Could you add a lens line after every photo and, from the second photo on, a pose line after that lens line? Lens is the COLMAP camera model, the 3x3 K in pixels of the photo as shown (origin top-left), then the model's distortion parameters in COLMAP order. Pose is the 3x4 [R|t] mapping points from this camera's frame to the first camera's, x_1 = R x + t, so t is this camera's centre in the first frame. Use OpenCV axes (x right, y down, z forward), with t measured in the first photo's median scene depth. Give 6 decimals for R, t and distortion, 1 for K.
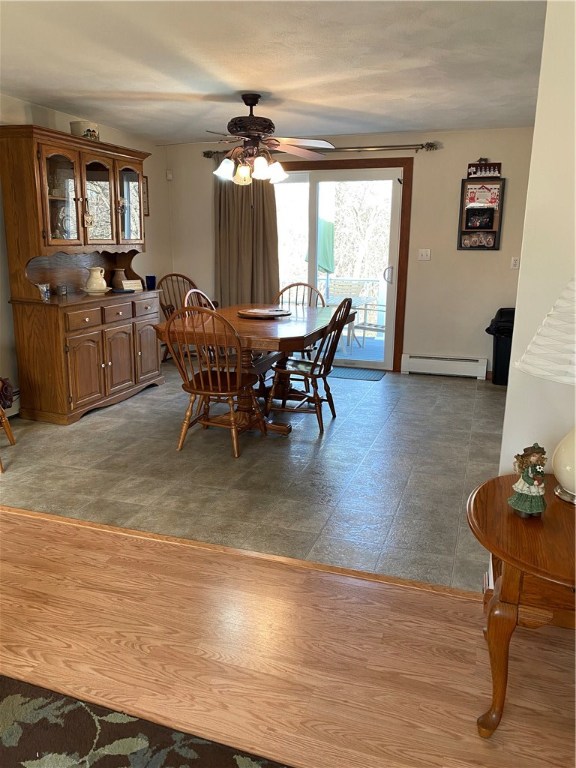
lens RADIAL K [[588.4, 0, 288.0], [0, 588.4, 384.0], [0, 0, 1]] dist [0.001606, 0.001528]
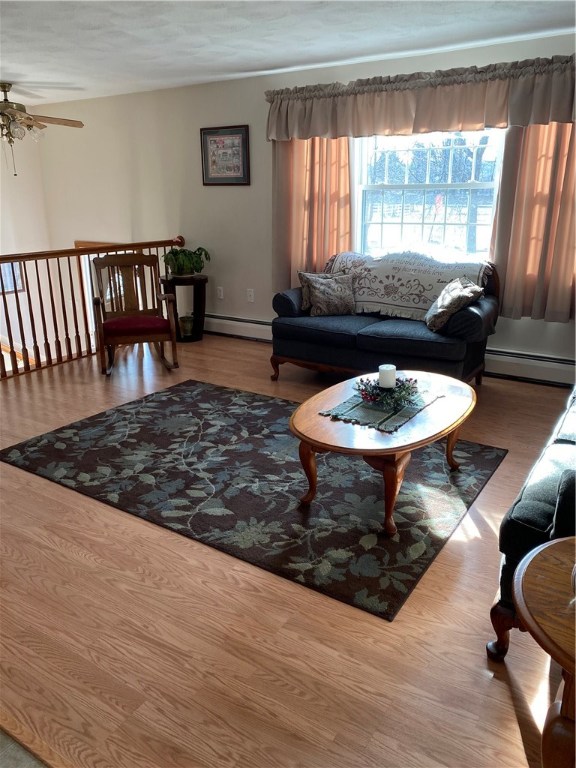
lens RADIAL K [[588.4, 0, 288.0], [0, 588.4, 384.0], [0, 0, 1]] dist [0.001606, 0.001528]
pose [[-0.970261, -0.079137, 0.228761, -0.728791], [0.053054, 0.852549, 0.519947, -0.417313], [-0.236177, 0.516621, -0.822997, 1.637312]]
